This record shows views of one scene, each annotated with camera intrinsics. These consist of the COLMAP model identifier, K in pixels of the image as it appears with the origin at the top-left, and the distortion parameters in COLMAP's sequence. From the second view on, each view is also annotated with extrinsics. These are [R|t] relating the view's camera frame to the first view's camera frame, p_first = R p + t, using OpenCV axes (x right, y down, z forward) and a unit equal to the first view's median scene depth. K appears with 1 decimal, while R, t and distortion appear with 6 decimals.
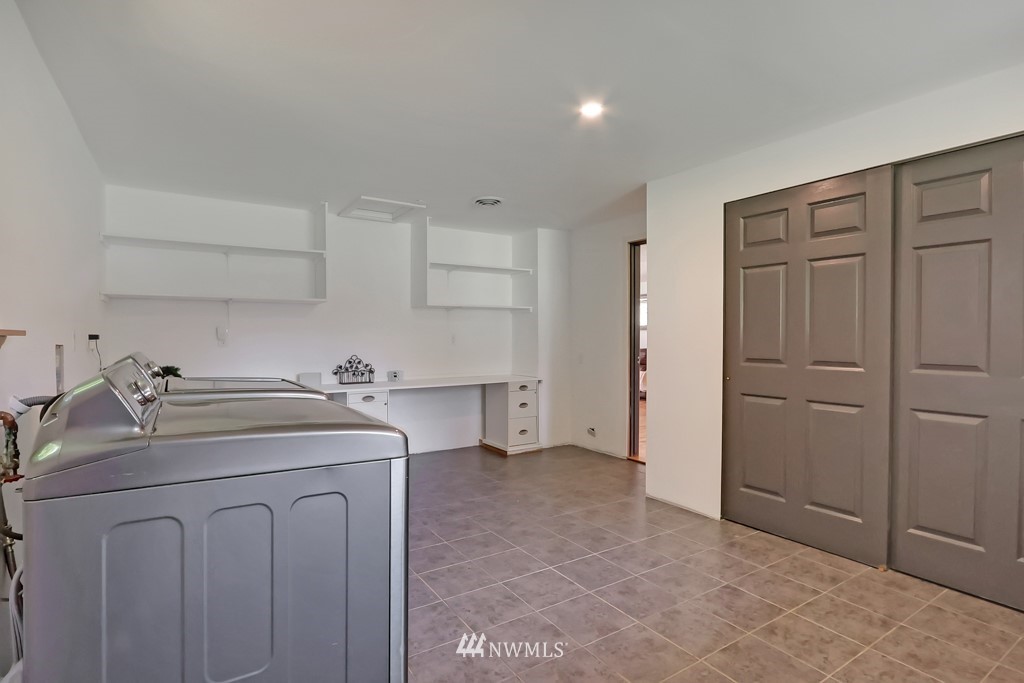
lens RADIAL K [[516.5, 0, 510.9], [0, 516.5, 338.9], [0, 0, 1]] dist [-0.016941, 0.000373]
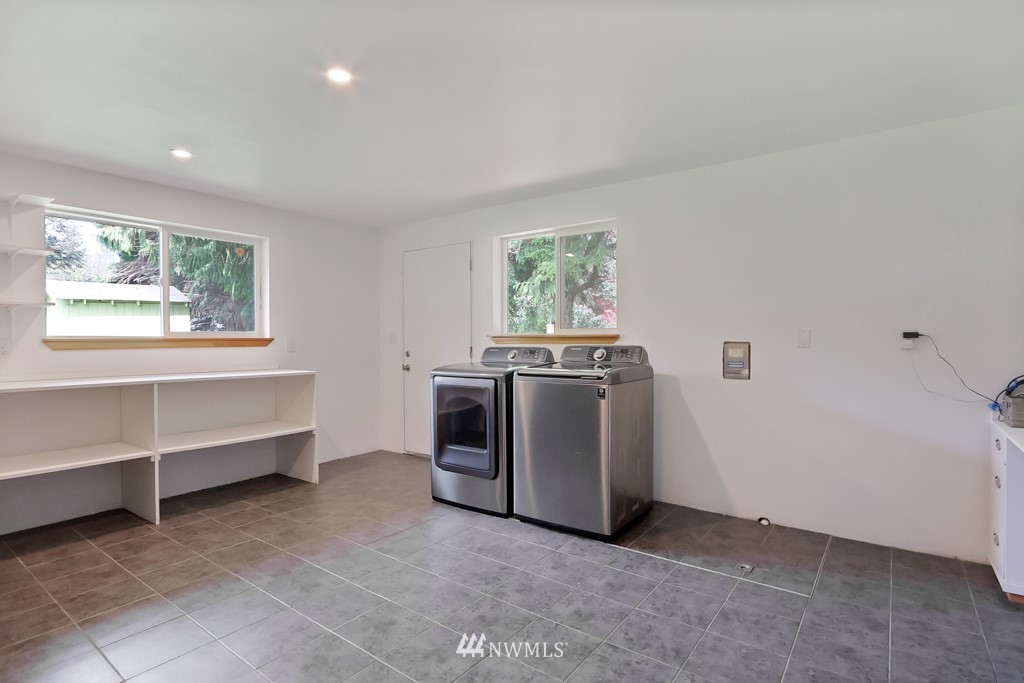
lens RADIAL K [[516.5, 0, 511.5], [0, 516.5, 342.4], [0, 0, 1]] dist [-0.016941, 0.000373]
pose [[-0.939791, 0.004537, -0.341719, 0.168122], [0.001934, 0.999966, 0.007959, 0.000907], [0.341744, 0.006819, -0.939768, 1.765033]]
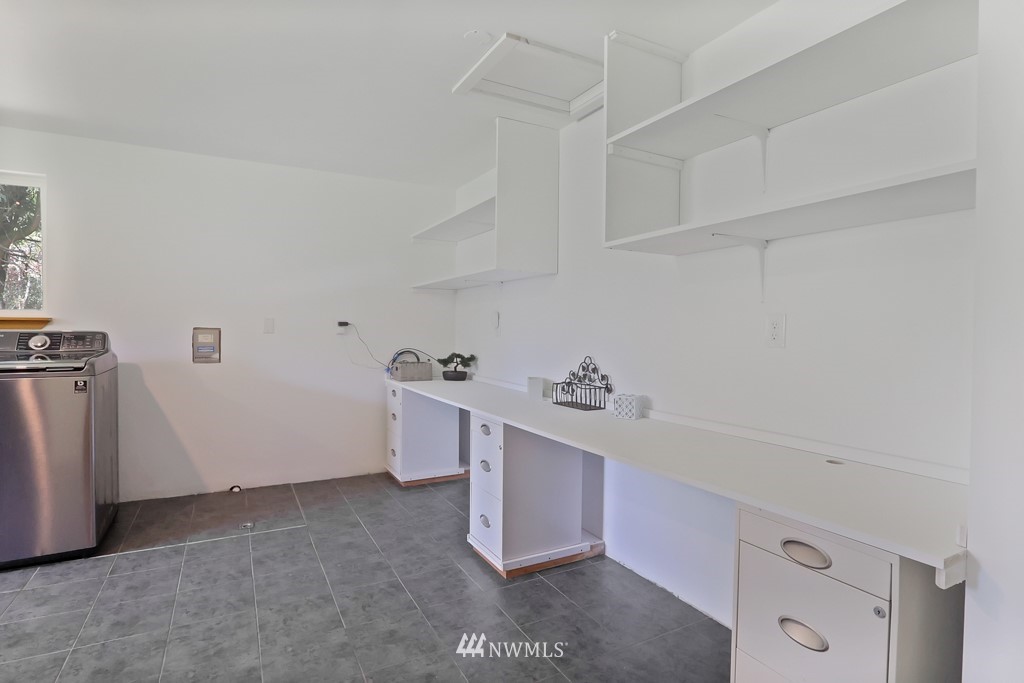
lens RADIAL K [[516.5, 0, 510.3], [0, 516.5, 337.2], [0, 0, 1]] dist [-0.016941, 0.000373]
pose [[-0.078363, 0.016320, -0.996791, 0.461987], [-0.011455, 0.999785, 0.017270, 0.002787], [0.996859, 0.012771, -0.078159, 1.660148]]
